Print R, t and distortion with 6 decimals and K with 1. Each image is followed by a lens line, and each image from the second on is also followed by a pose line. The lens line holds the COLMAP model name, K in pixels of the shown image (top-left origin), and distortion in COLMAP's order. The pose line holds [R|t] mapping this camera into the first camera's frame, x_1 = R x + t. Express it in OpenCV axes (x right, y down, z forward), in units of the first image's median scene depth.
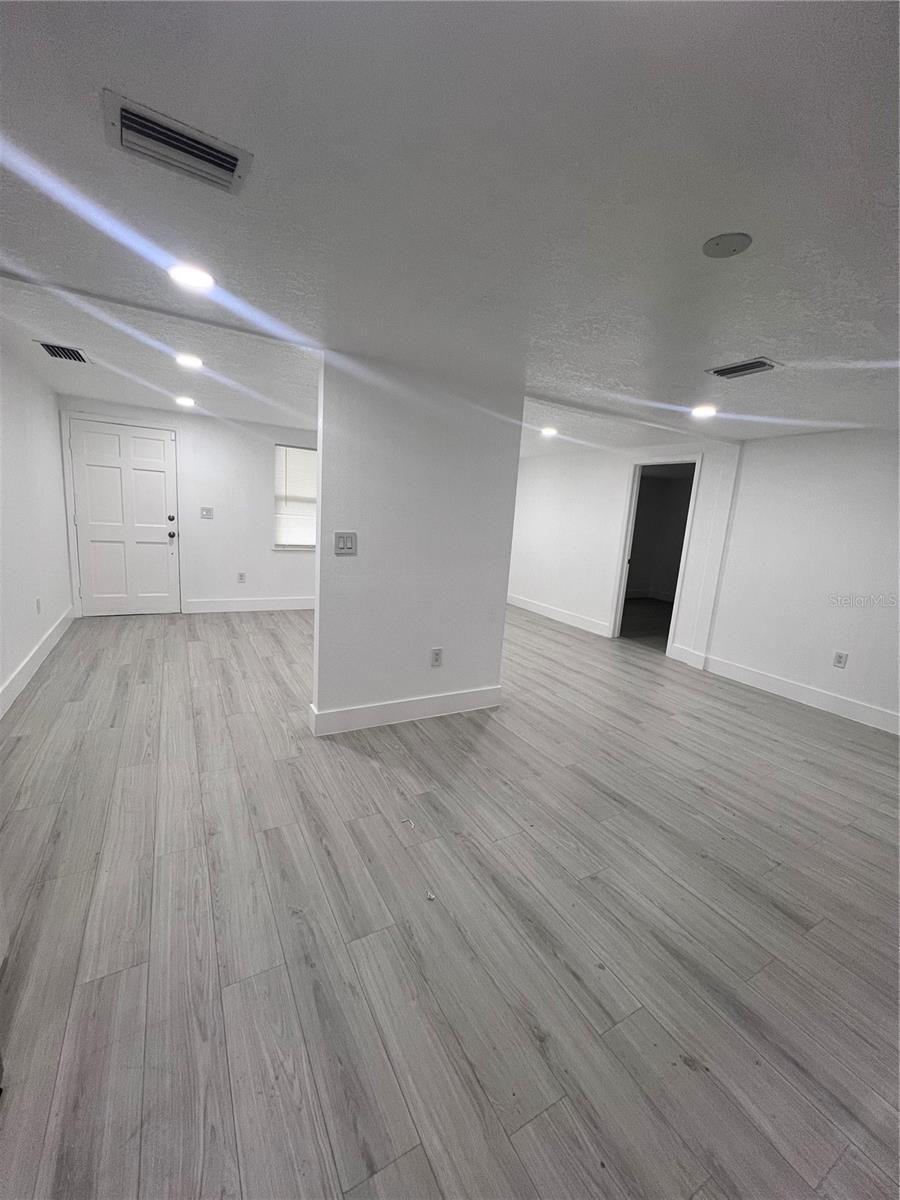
lens RADIAL K [[477.1, 0, 450.4], [0, 477.1, 594.1], [0, 0, 1]] dist [-0.003571, -0.000518]
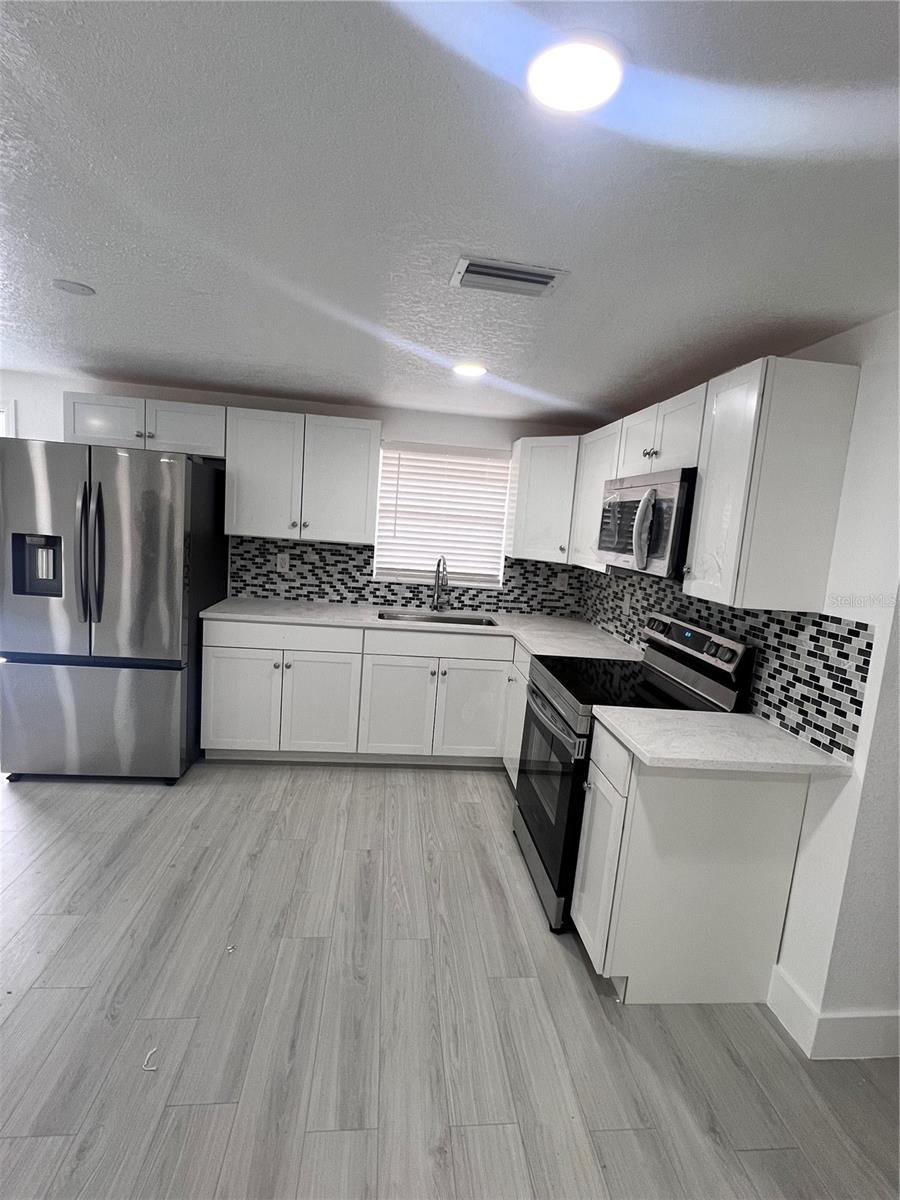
lens RADIAL K [[574.7, 0, 448.5], [0, 574.7, 596.6], [0, 0, 1]] dist [-0.003259, -0.000317]
pose [[-0.902961, -0.188978, 0.385938, -0.383697], [-0.067748, 0.949483, 0.306418, -0.212668], [-0.424348, 0.250537, -0.870149, 0.847248]]
